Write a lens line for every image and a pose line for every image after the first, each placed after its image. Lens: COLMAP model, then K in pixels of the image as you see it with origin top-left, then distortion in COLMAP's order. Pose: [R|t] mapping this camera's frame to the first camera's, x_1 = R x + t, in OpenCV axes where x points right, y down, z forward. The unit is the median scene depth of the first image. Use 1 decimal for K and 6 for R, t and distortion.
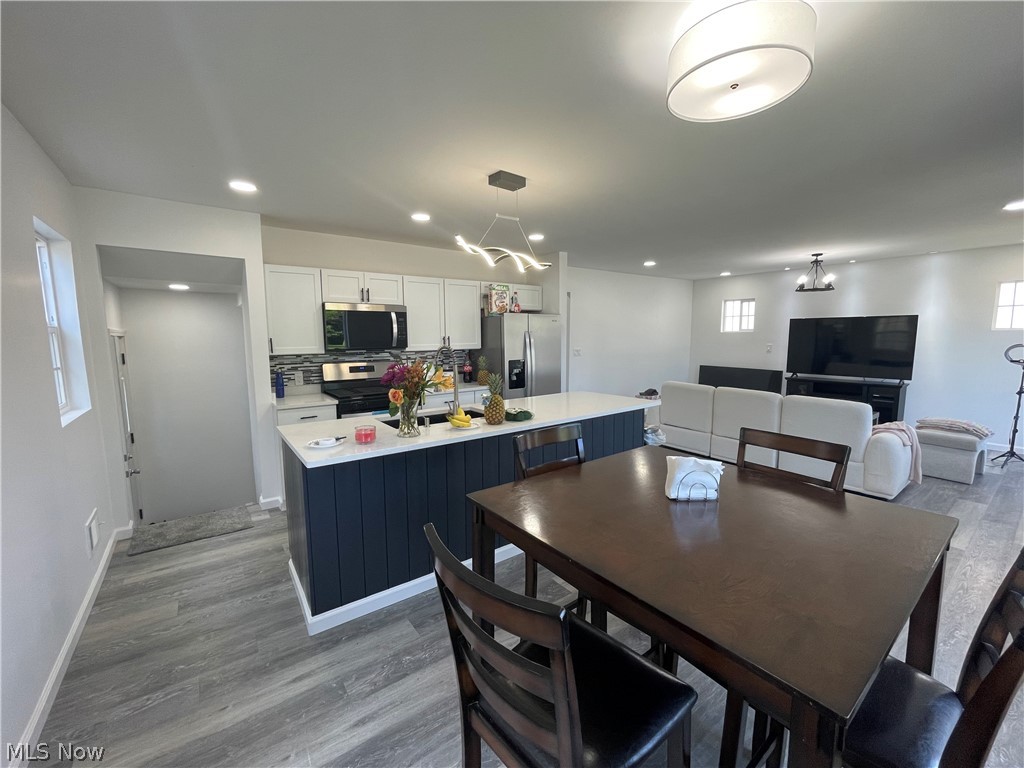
lens RADIAL K [[419.9, 0, 507.0], [0, 419.9, 381.0], [0, 0, 1]] dist [0.000252, -0.000006]
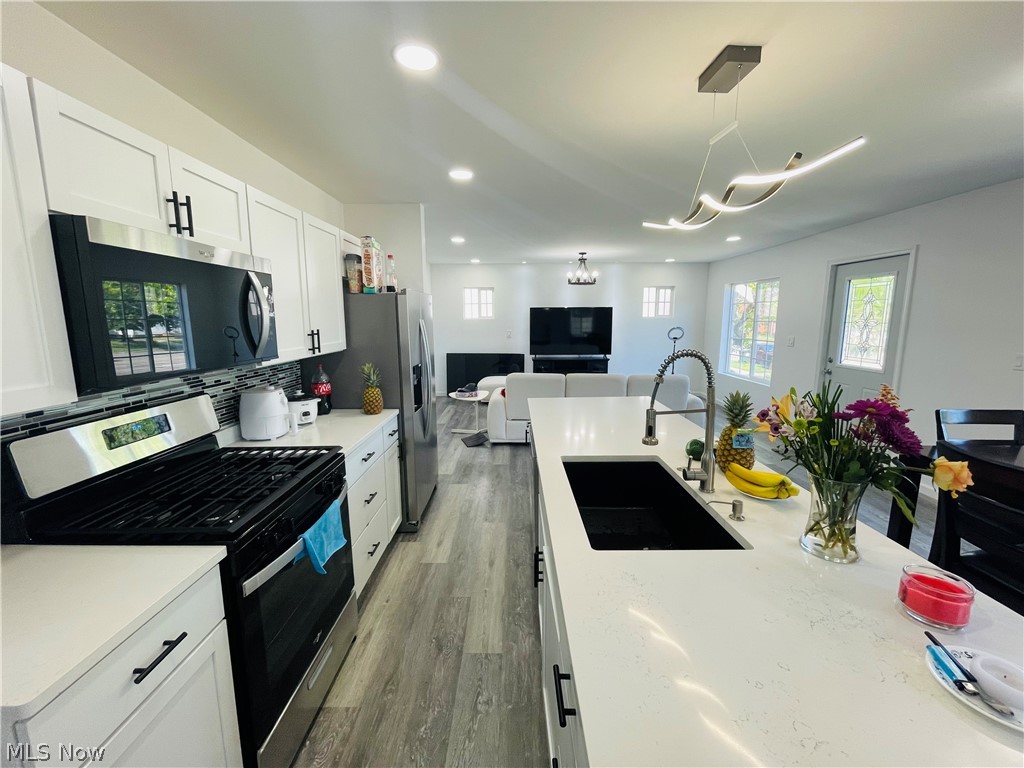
lens RADIAL K [[419.9, 0, 507.0], [0, 419.9, 381.0], [0, 0, 1]] dist [0.000252, -0.000006]
pose [[0.607859, -0.117107, 0.785362, -0.337495], [0.091541, 0.992805, 0.077188, -0.053372], [-0.788751, 0.024973, 0.614206, 0.431922]]
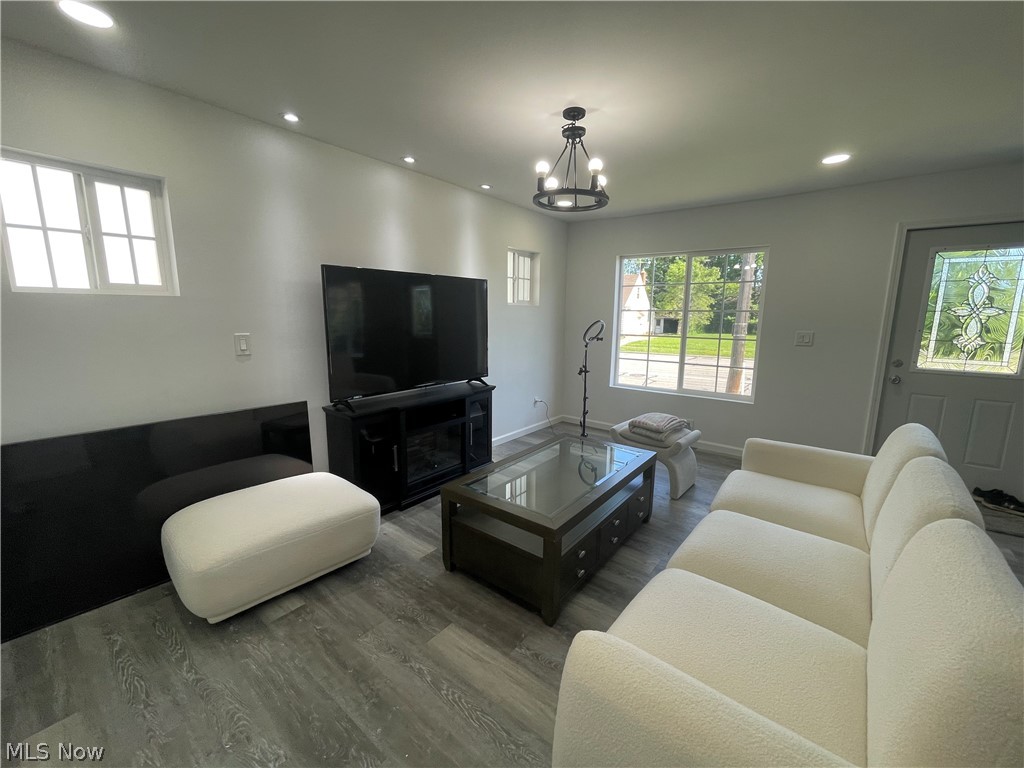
lens RADIAL K [[419.9, 0, 507.0], [0, 419.9, 381.0], [0, 0, 1]] dist [0.000252, -0.000006]
pose [[-0.263082, -0.147650, 0.953408, 0.301988], [0.104254, 0.978082, 0.180239, -0.115467], [-0.959124, 0.146814, -0.241923, 1.145413]]
